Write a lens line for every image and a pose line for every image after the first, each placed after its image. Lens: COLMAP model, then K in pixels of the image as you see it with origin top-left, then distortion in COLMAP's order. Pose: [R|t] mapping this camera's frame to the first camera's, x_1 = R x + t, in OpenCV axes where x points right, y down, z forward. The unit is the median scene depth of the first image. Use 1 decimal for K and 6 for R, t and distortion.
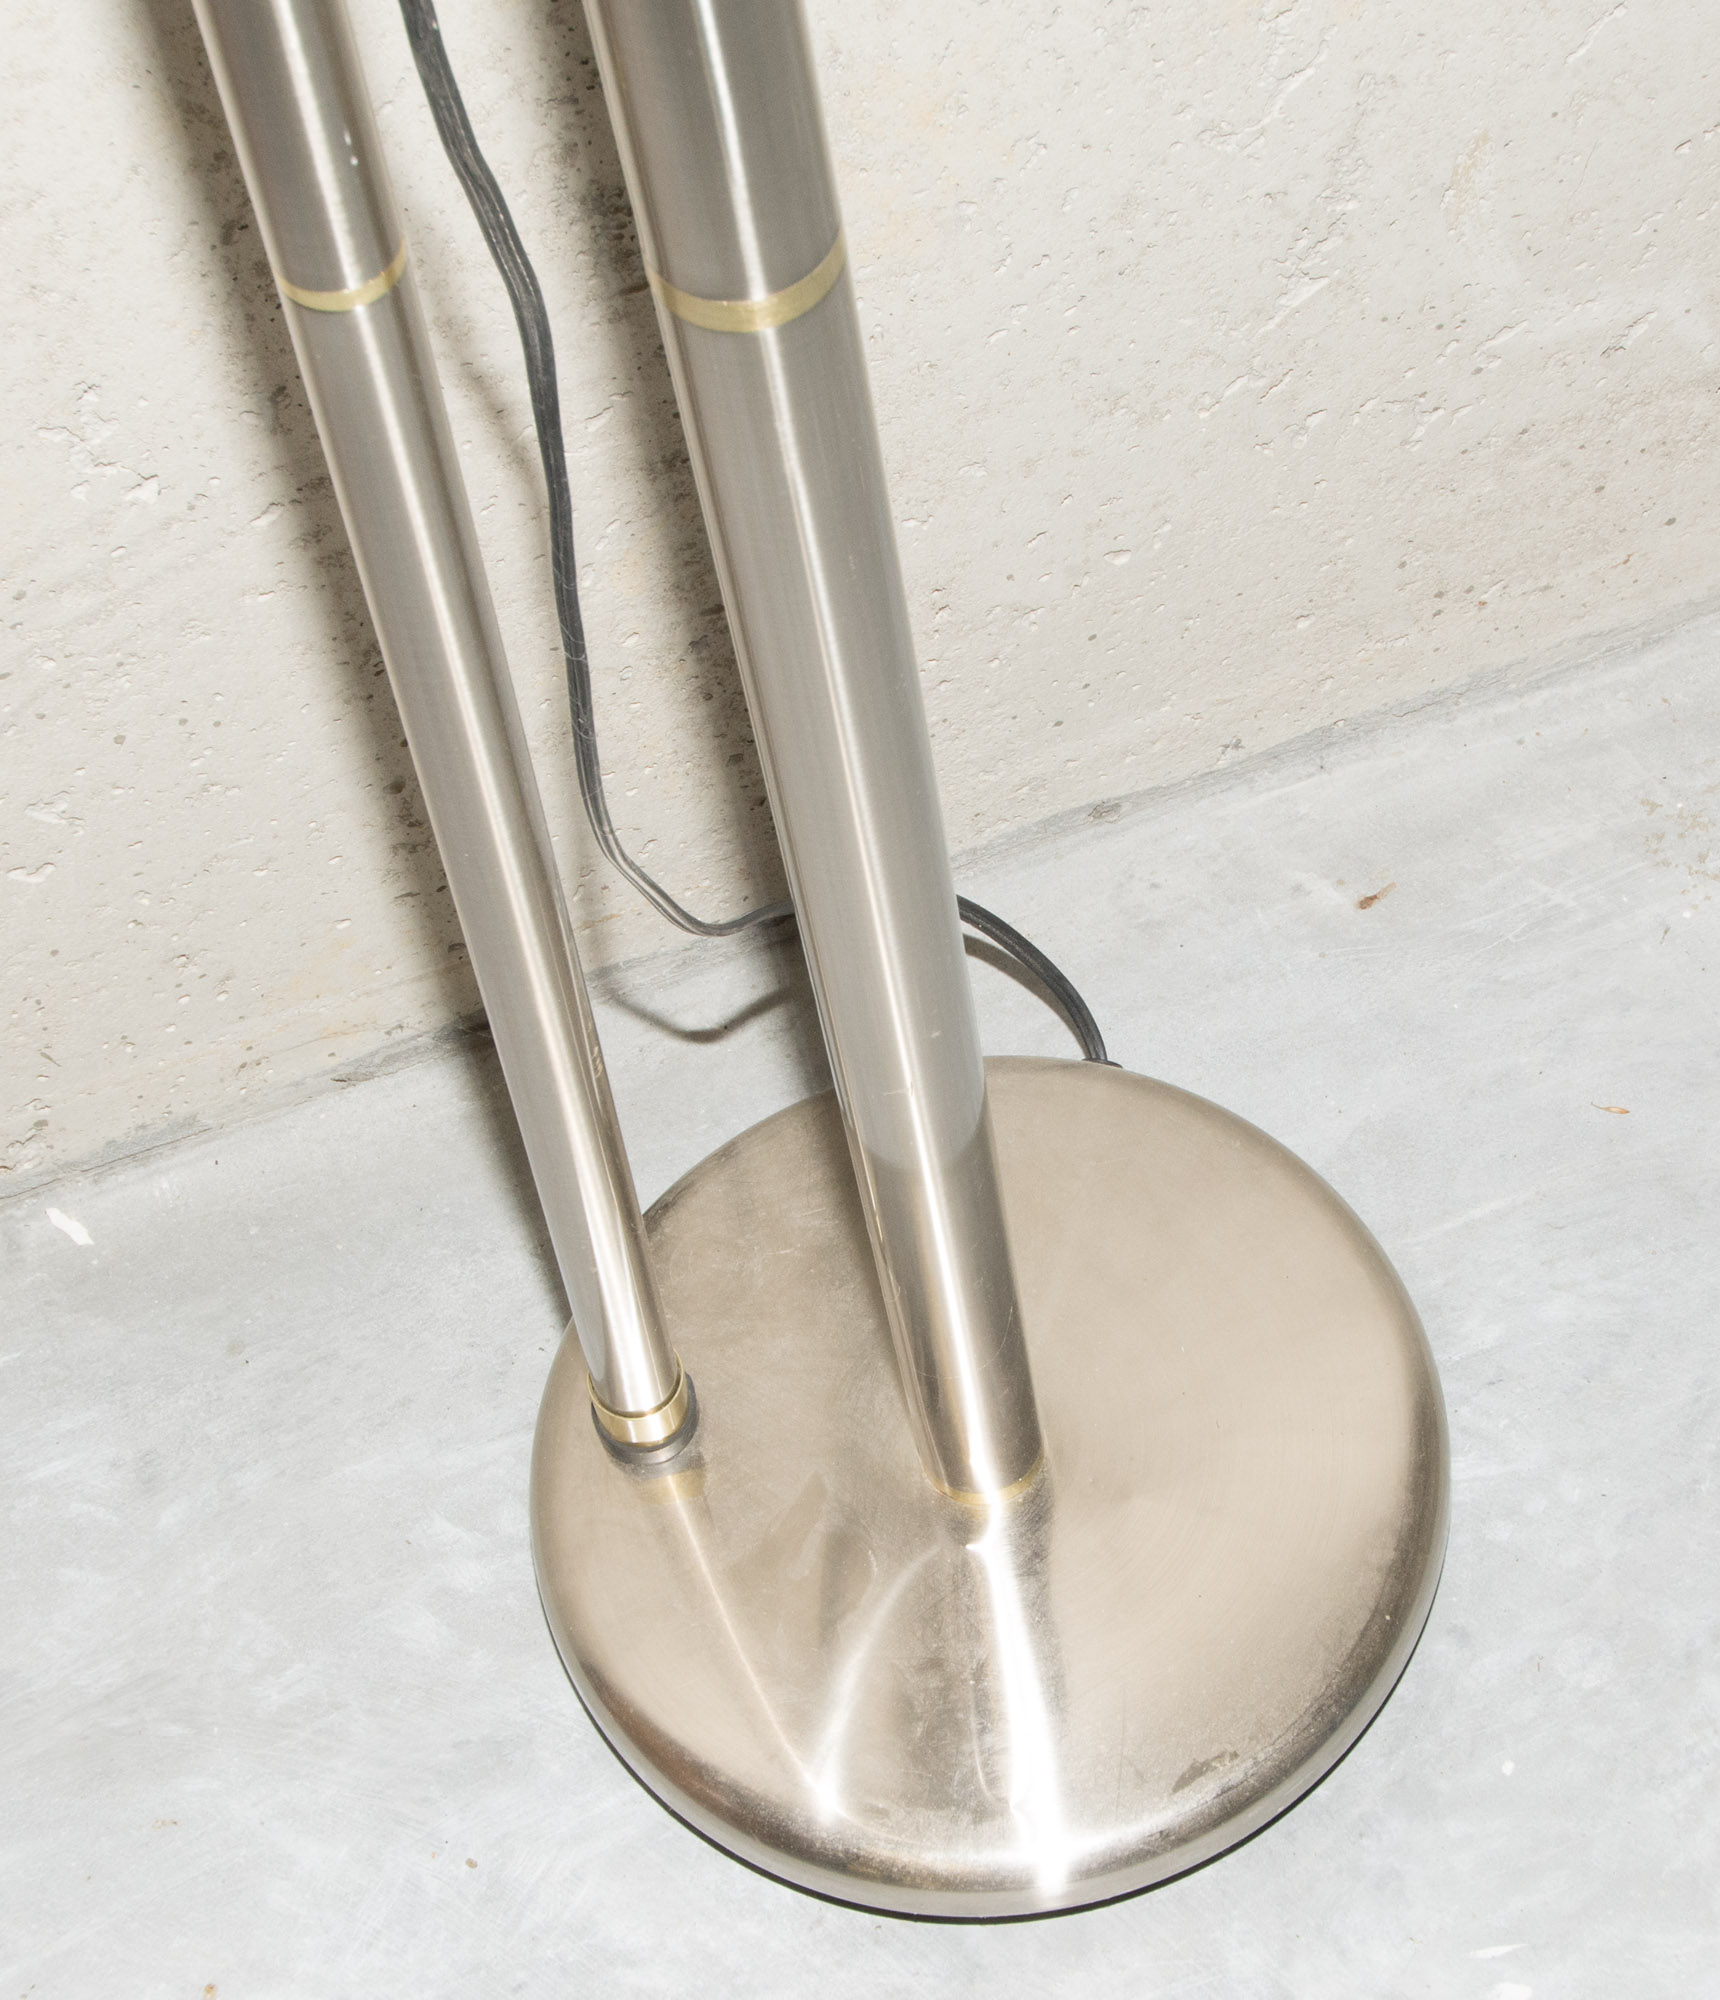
lens RADIAL K [[3559.1, 0, 929.2], [0, 3559.1, 1010.3], [0, 0, 1]] dist [-0.043062, 0.000000]
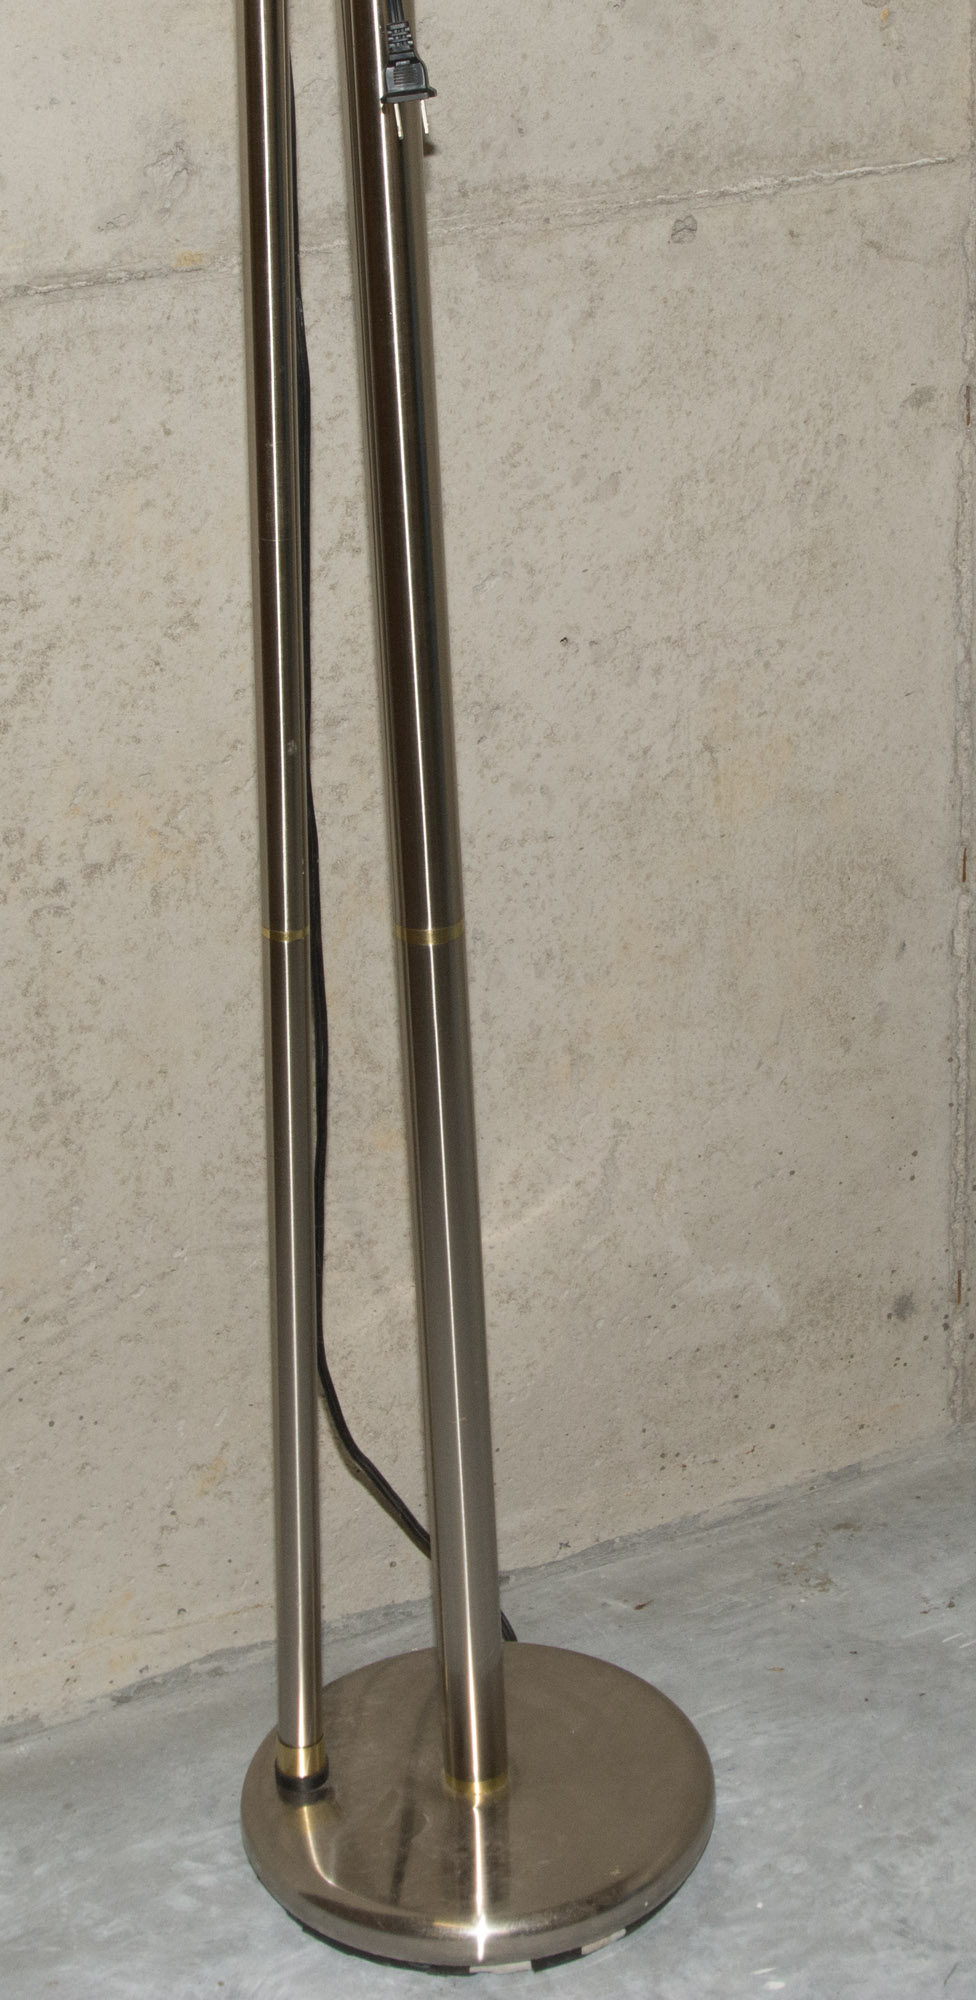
lens RADIAL K [[1941.8, 0, 484.9], [0, 1941.8, 1001.6], [0, 0, 1]] dist [0.011722, 0.000000]
pose [[0.997317, -0.016269, 0.071369, -0.045928], [0.046590, 0.893079, -0.447480, 0.205028], [-0.056458, 0.449605, 0.891442, -0.135756]]
